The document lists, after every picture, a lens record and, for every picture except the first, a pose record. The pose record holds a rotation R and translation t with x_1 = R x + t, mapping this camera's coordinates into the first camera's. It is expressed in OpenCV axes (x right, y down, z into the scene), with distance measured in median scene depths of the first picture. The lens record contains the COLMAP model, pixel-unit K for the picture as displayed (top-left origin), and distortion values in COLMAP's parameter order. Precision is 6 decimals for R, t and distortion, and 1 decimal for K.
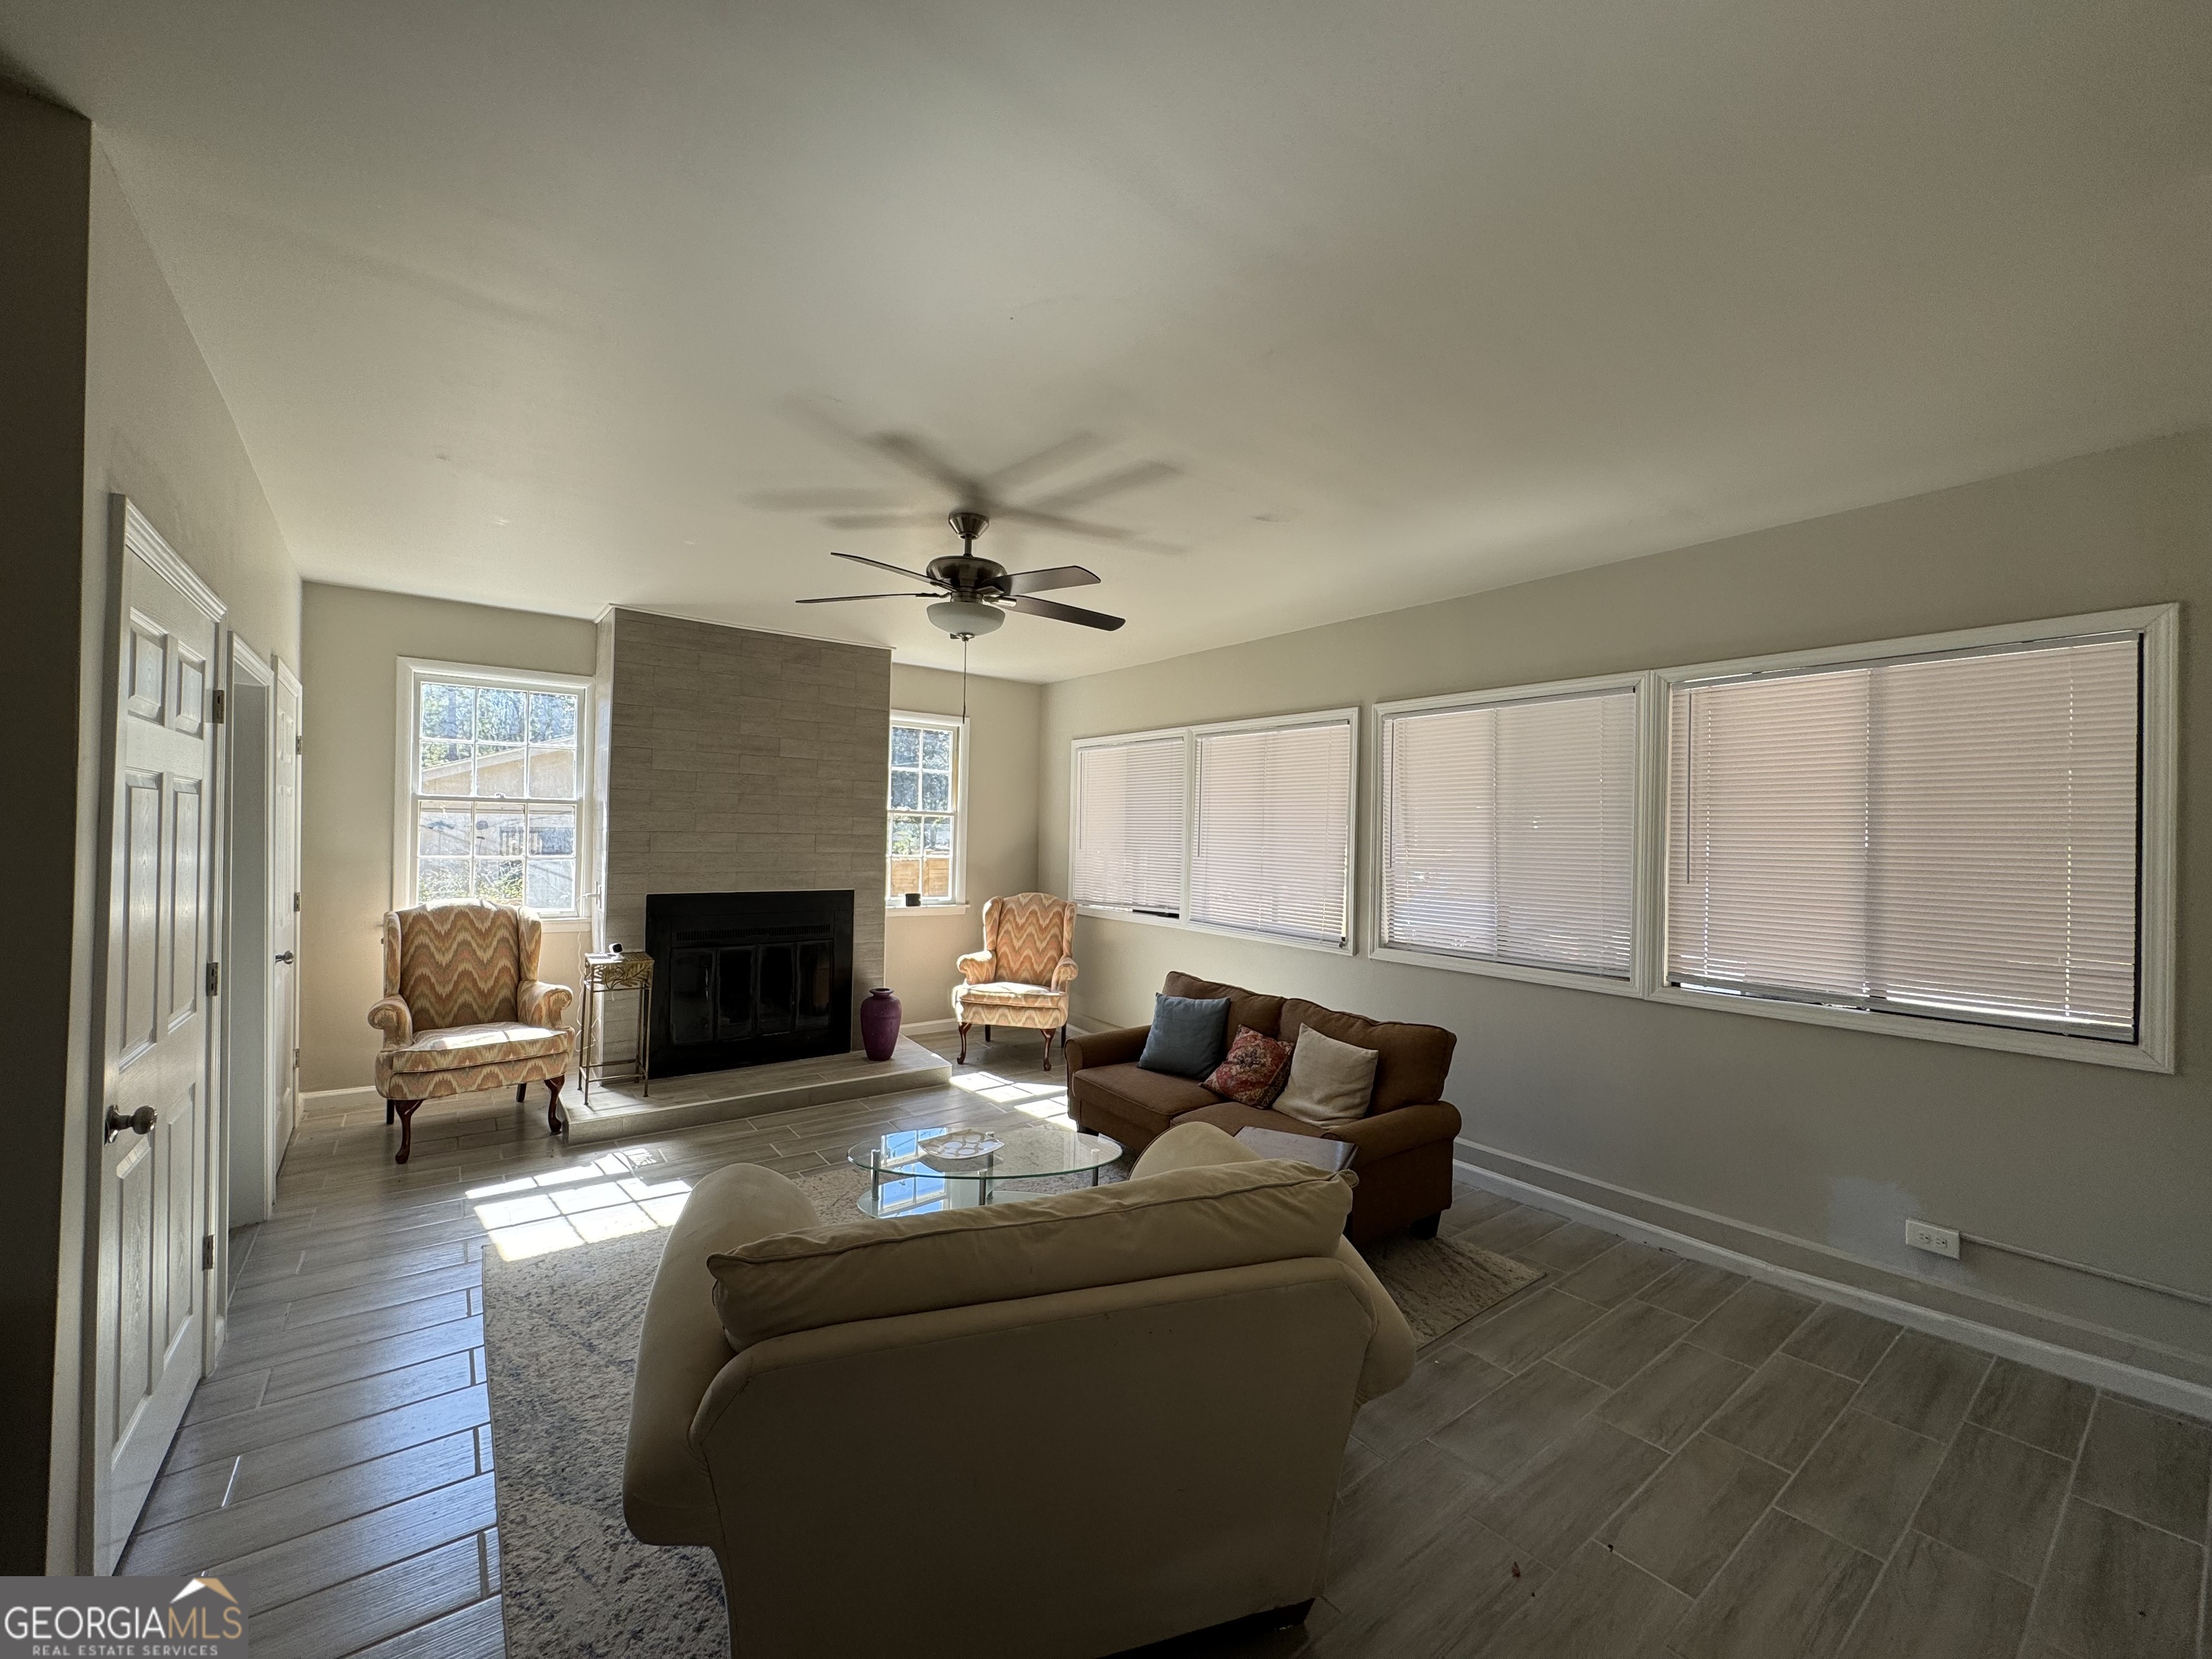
lens RADIAL K [[885.3, 0, 1105.5], [0, 885.3, 832.8], [0, 0, 1]] dist [-0.001303, 0.000326]
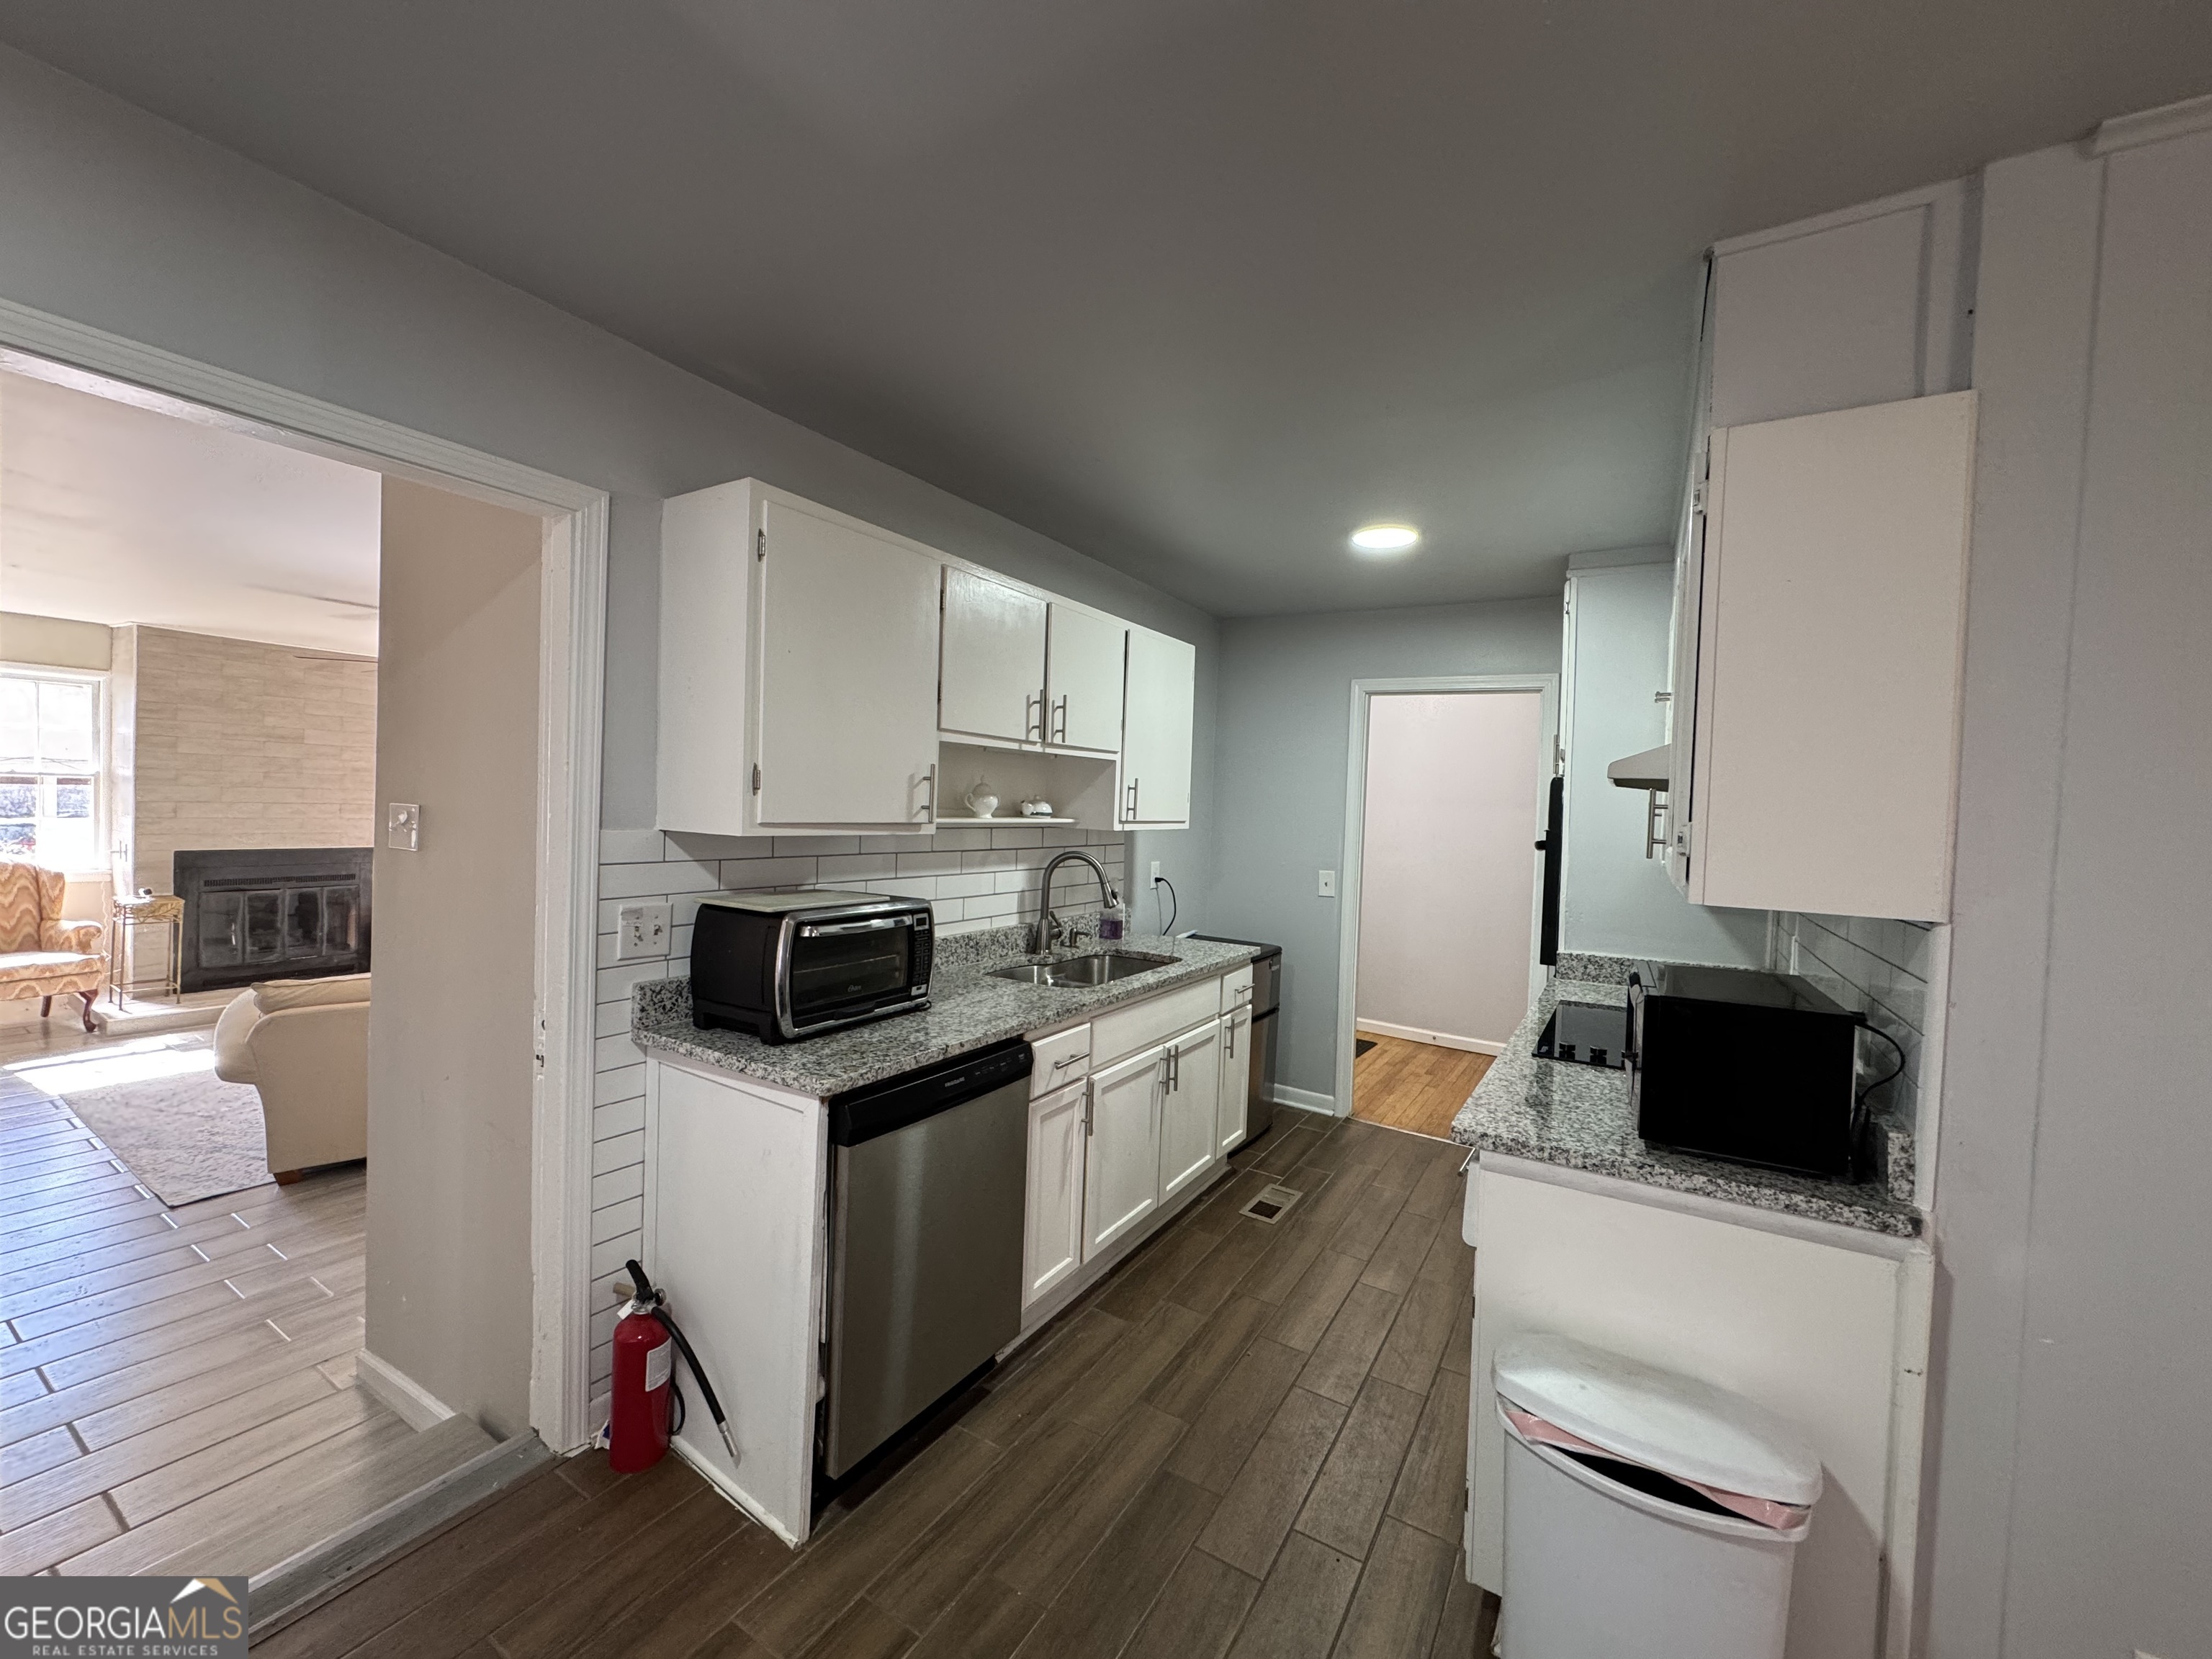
lens RADIAL K [[885.3, 0, 1098.6], [0, 885.3, 827.8], [0, 0, 1]] dist [-0.001303, 0.000326]
pose [[0.934552, 0.005700, 0.355781, 0.284426], [-0.020402, 0.999085, 0.037587, -0.039862], [-0.355242, -0.042386, 0.933813, -0.688601]]
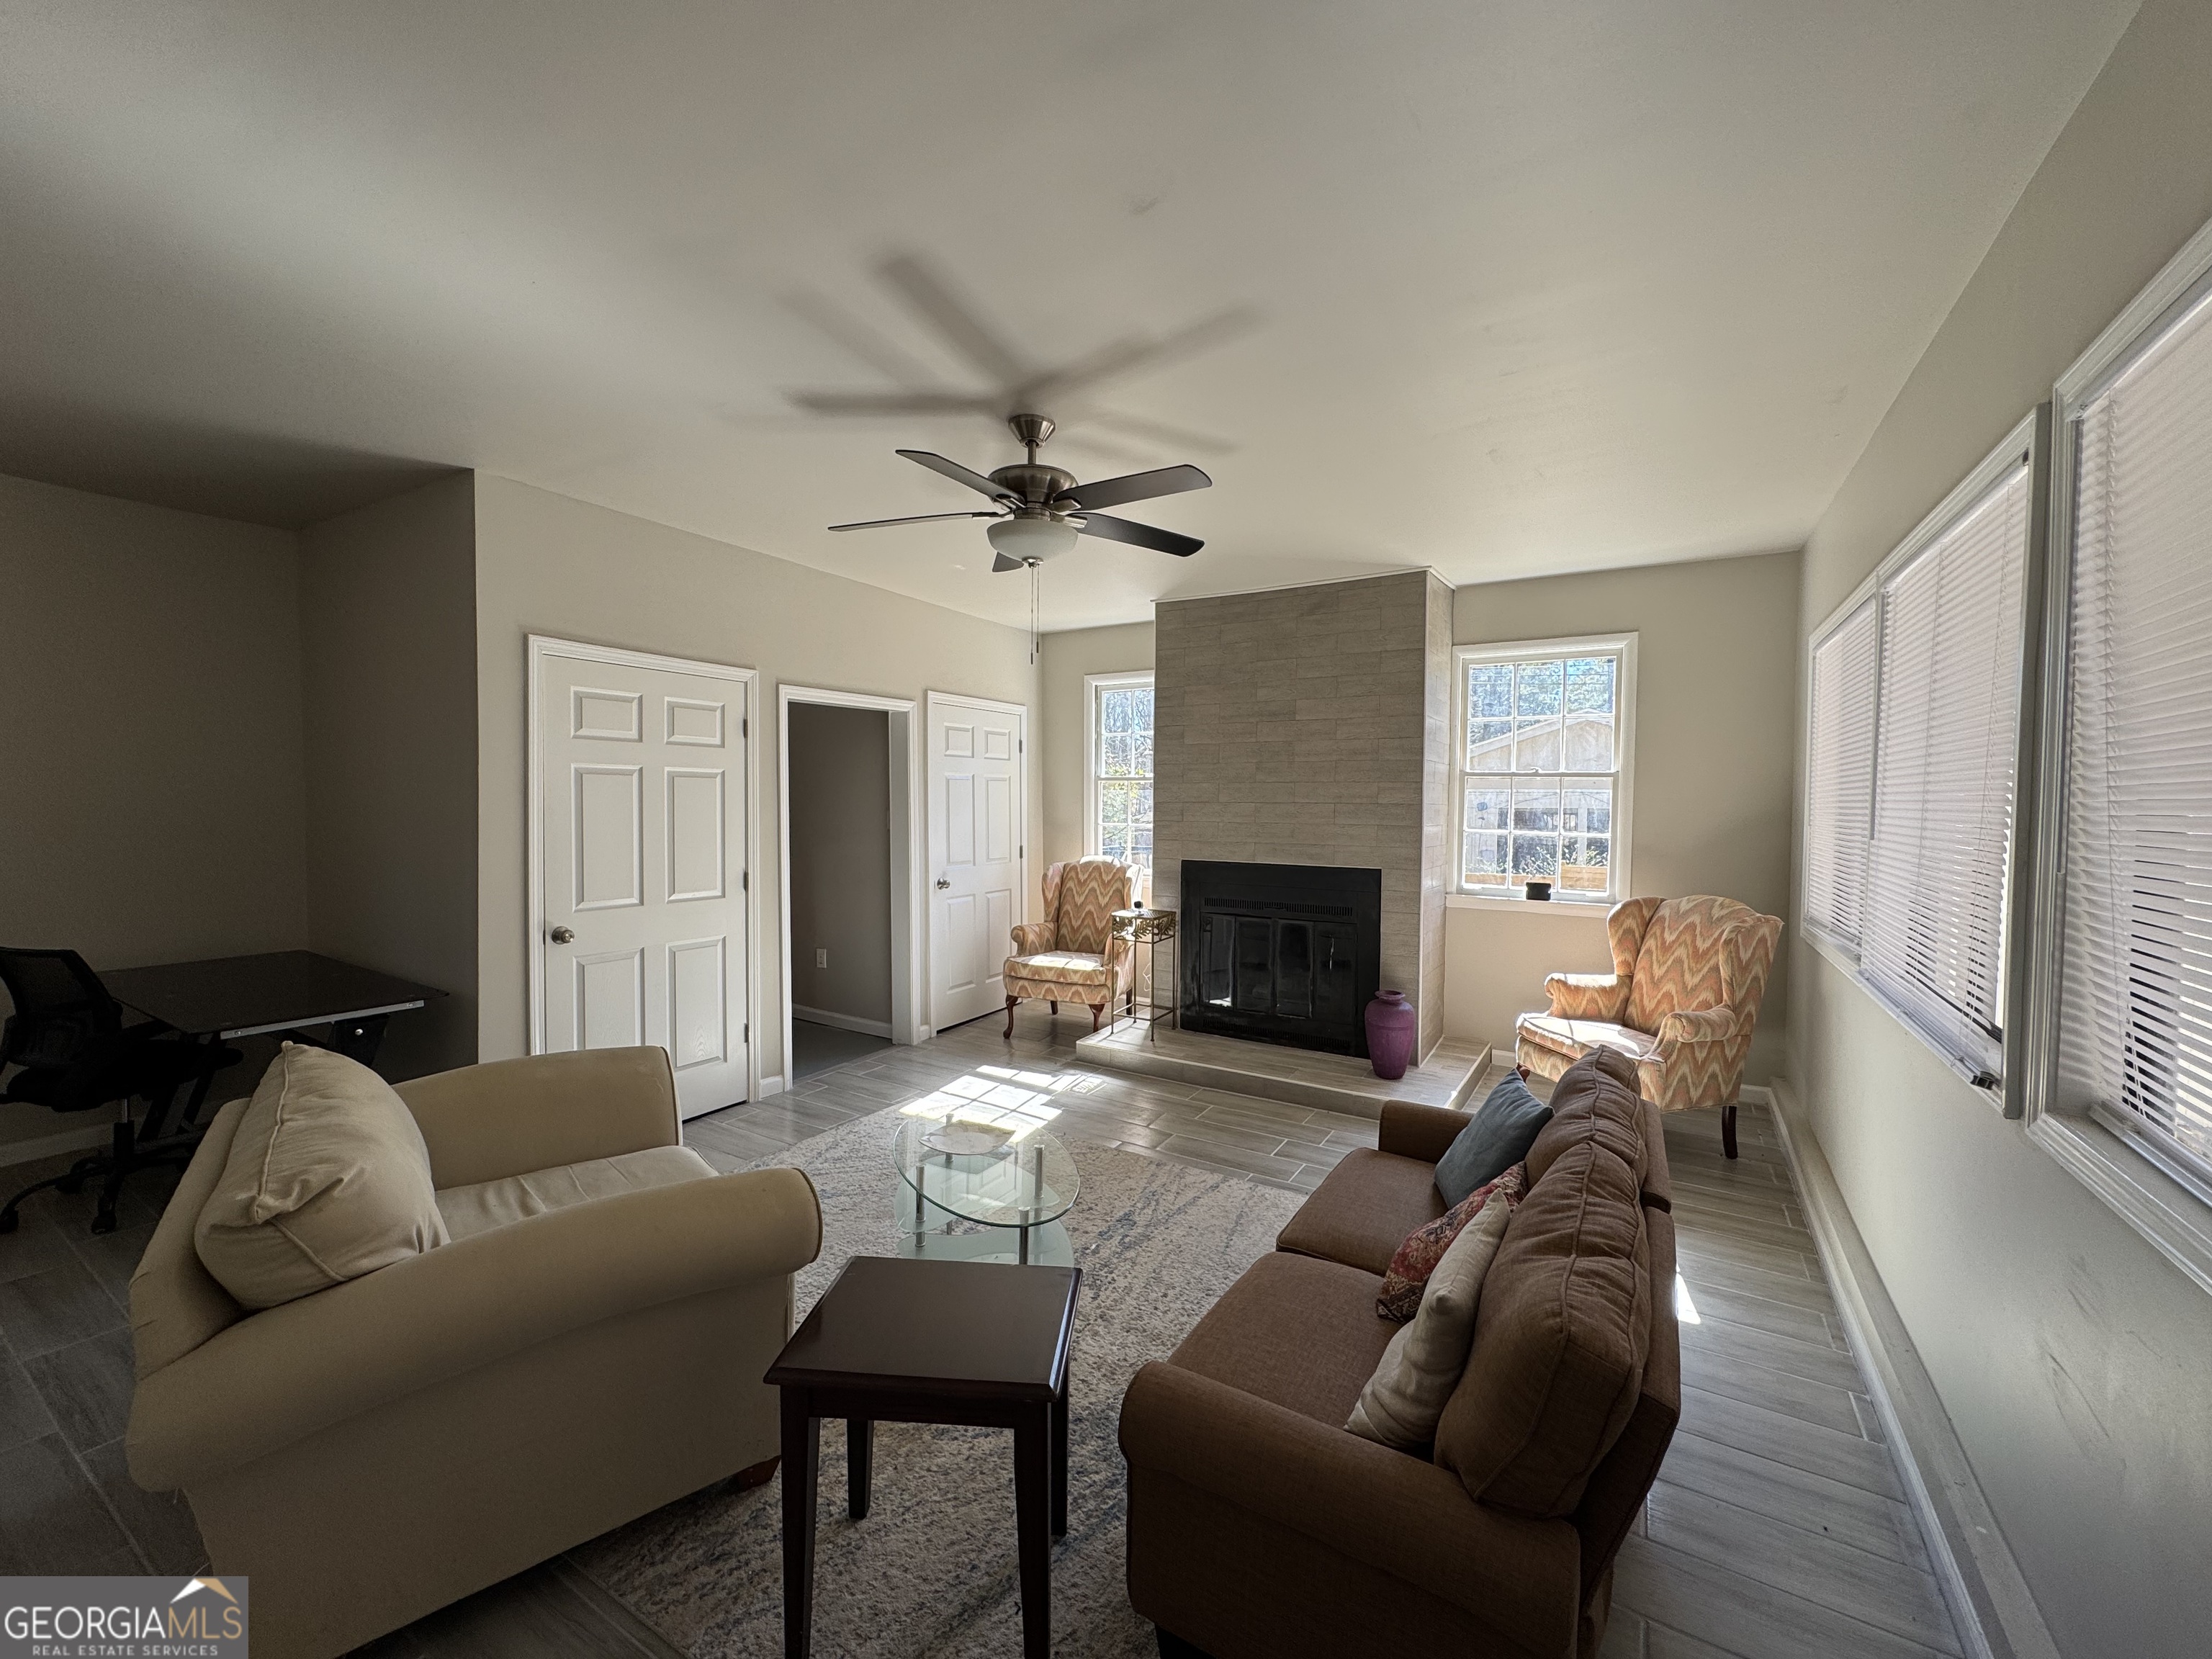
lens RADIAL K [[885.3, 0, 1105.6], [0, 885.3, 829.2], [0, 0, 1]] dist [-0.001303, 0.000326]
pose [[0.365568, 0.010846, -0.930722, 0.478665], [-0.001955, 0.999939, 0.010885, 0.021395], [0.930783, -0.002160, 0.365567, 0.534210]]
